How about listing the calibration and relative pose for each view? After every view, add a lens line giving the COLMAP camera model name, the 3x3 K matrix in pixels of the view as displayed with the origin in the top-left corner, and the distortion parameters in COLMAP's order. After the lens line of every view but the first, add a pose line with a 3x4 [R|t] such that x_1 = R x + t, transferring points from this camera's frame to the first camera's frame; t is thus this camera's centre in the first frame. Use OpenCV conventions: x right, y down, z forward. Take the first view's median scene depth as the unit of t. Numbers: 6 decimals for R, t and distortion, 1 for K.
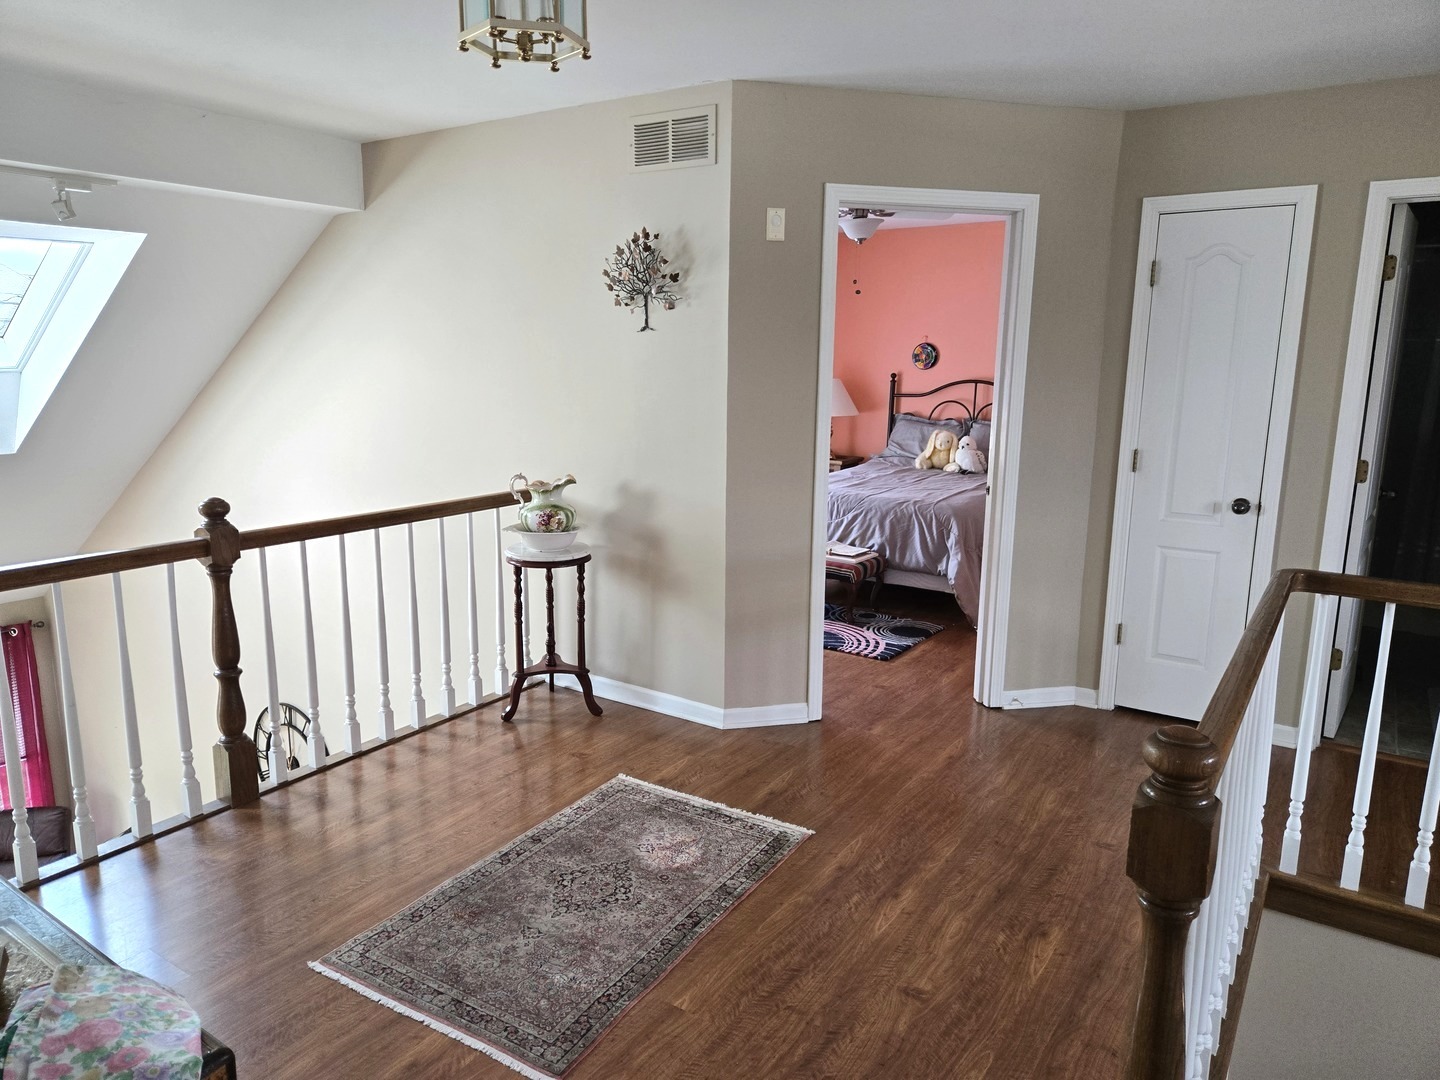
lens RADIAL K [[961.0, 0, 710.1], [0, 961.0, 535.3], [0, 0, 1]] dist [0.073937, -0.064391]
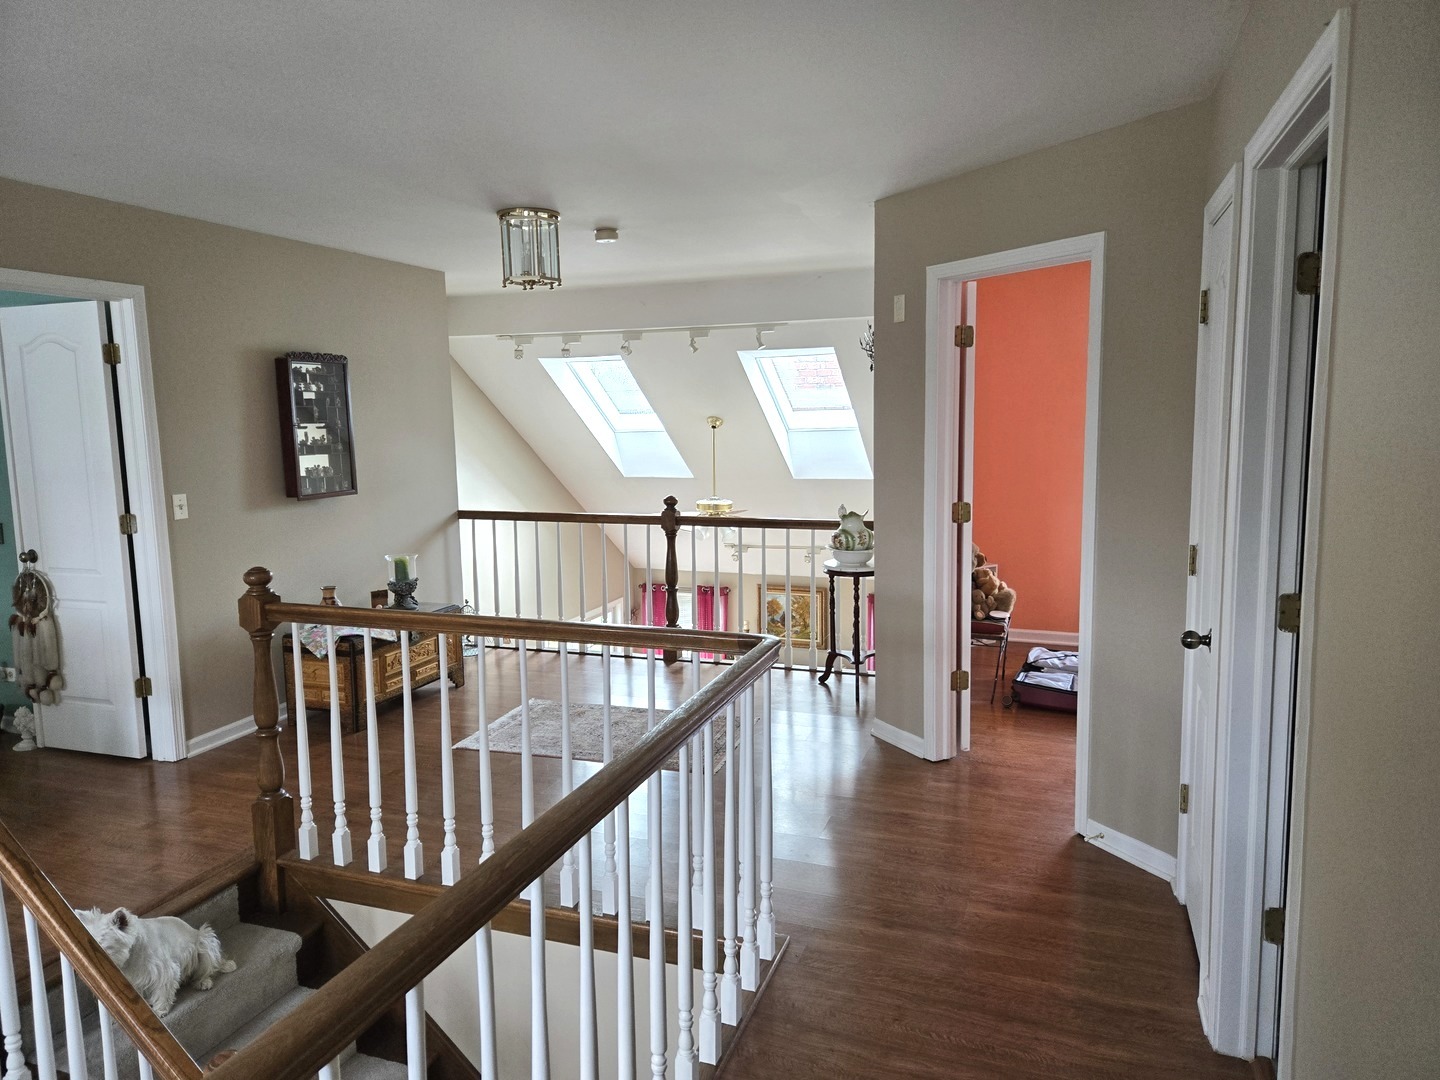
lens RADIAL K [[961.0, 0, 710.1], [0, 961.0, 535.3], [0, 0, 1]] dist [0.073937, -0.064391]
pose [[0.236431, 0.113487, -0.964998, 1.217919], [-0.162581, 0.983775, 0.075862, -0.106360], [0.957950, 0.138955, 0.251045, 0.546952]]
